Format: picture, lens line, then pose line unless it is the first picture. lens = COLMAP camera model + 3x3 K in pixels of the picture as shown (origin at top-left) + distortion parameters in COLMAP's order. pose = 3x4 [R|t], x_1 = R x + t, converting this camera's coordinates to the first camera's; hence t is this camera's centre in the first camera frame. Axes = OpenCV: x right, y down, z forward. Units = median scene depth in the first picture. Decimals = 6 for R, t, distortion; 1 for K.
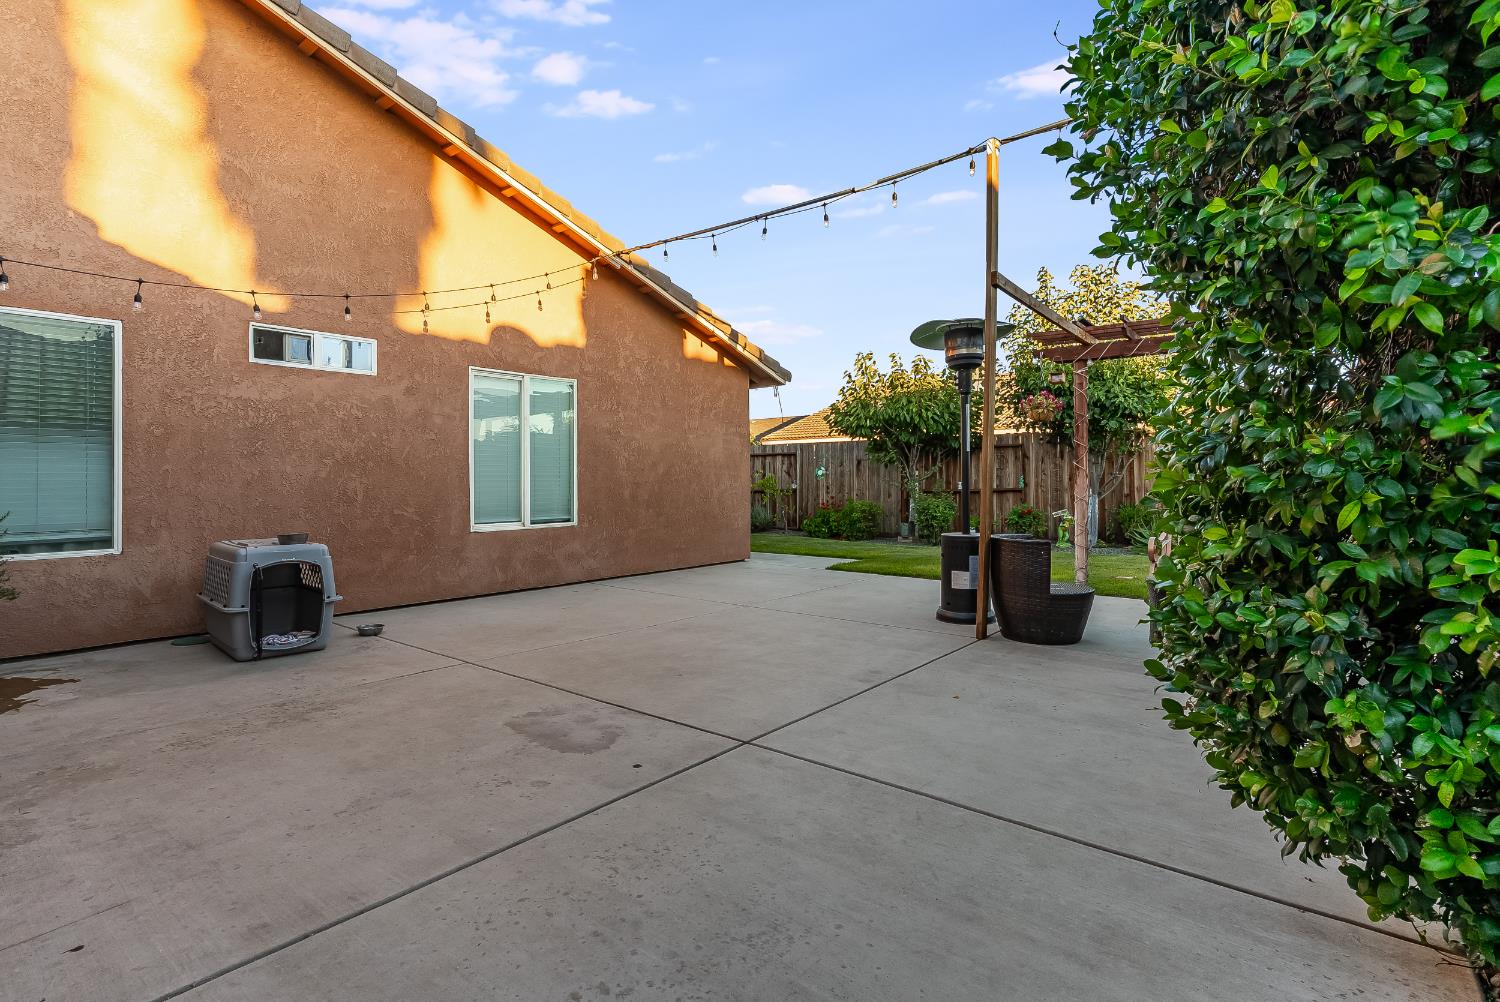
lens RADIAL K [[727.7, 0, 751.1], [0, 727.7, 479.0], [0, 0, 1]] dist [-0.003137, -0.001177]
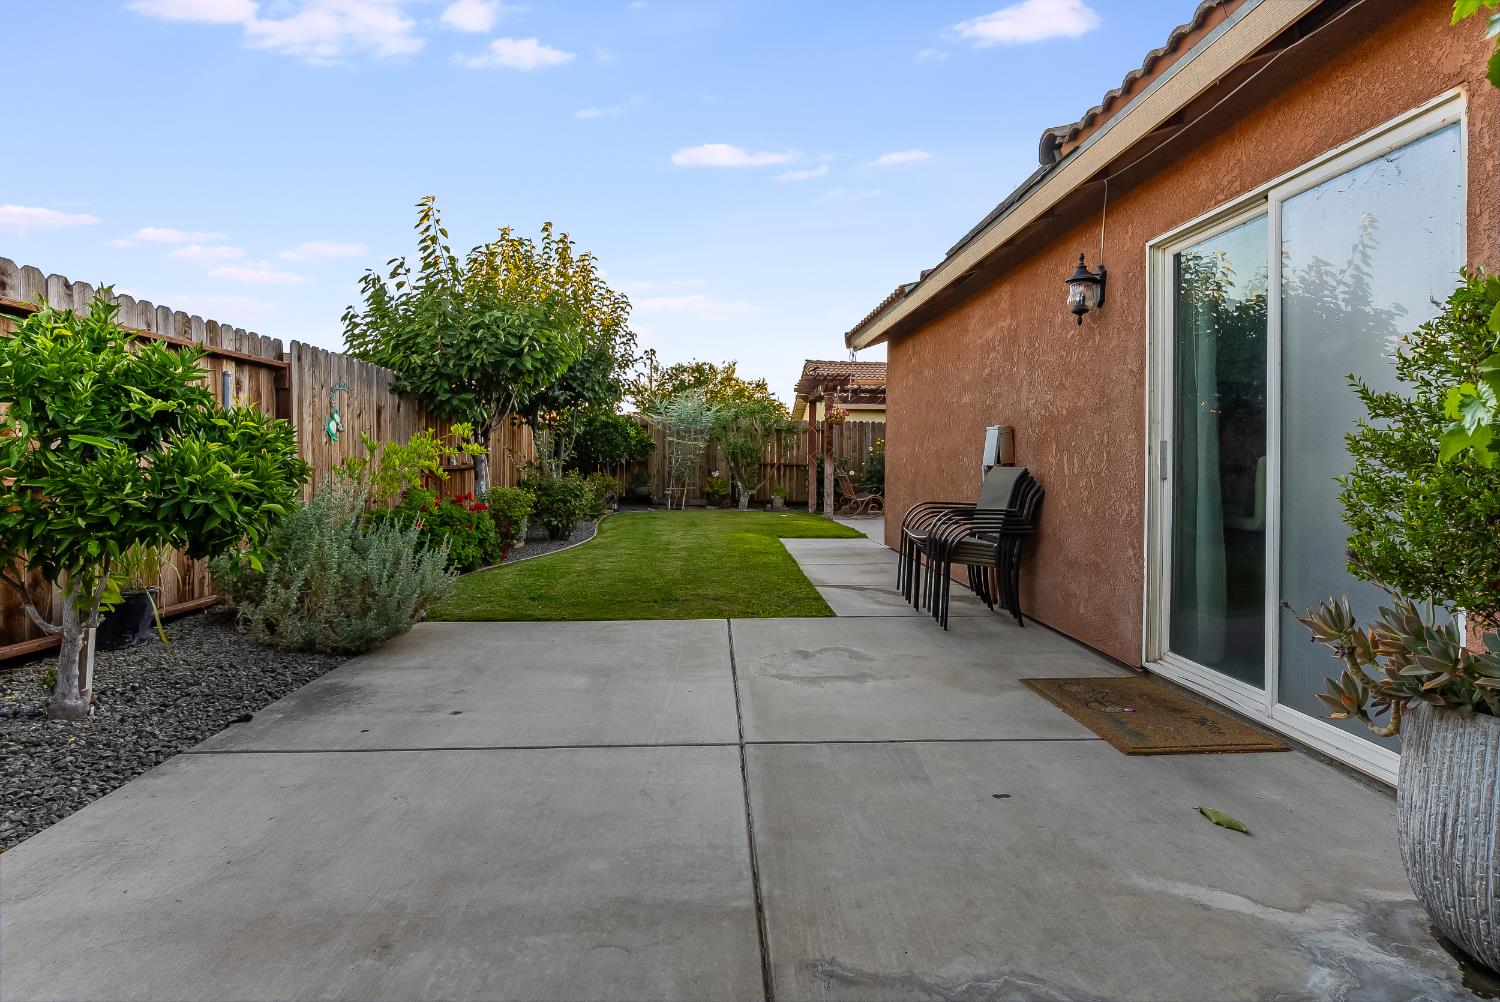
lens RADIAL K [[727.7, 0, 751.1], [0, 727.7, 479.0], [0, 0, 1]] dist [-0.003137, -0.001177]
pose [[-0.661588, -0.017884, 0.749654, -0.675150], [-0.010926, 0.999839, 0.014210, 0.021833], [-0.749787, 0.001210, -0.661678, 2.073311]]
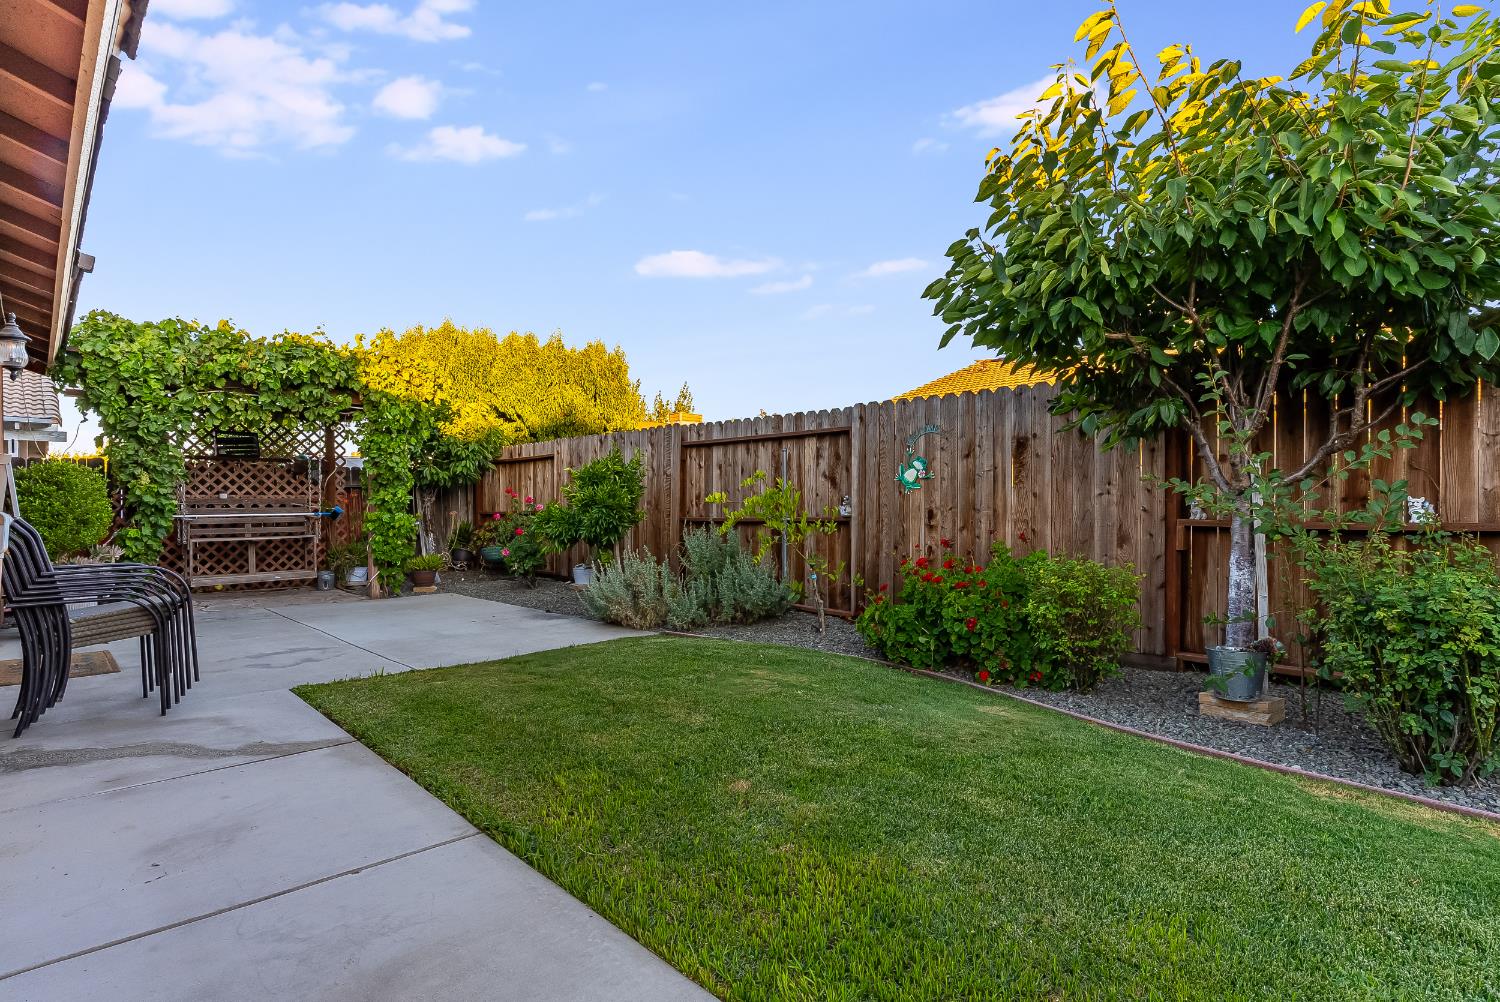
lens RADIAL K [[731.7, 0, 752.7], [0, 731.7, 511.6], [0, 0, 1]] dist [-0.009280, 0.001594]
pose [[0.994230, 0.000919, -0.107266, 0.101134], [0.000596, 0.999900, 0.014097, 0.009307], [0.107268, -0.014079, 0.994130, 1.149093]]
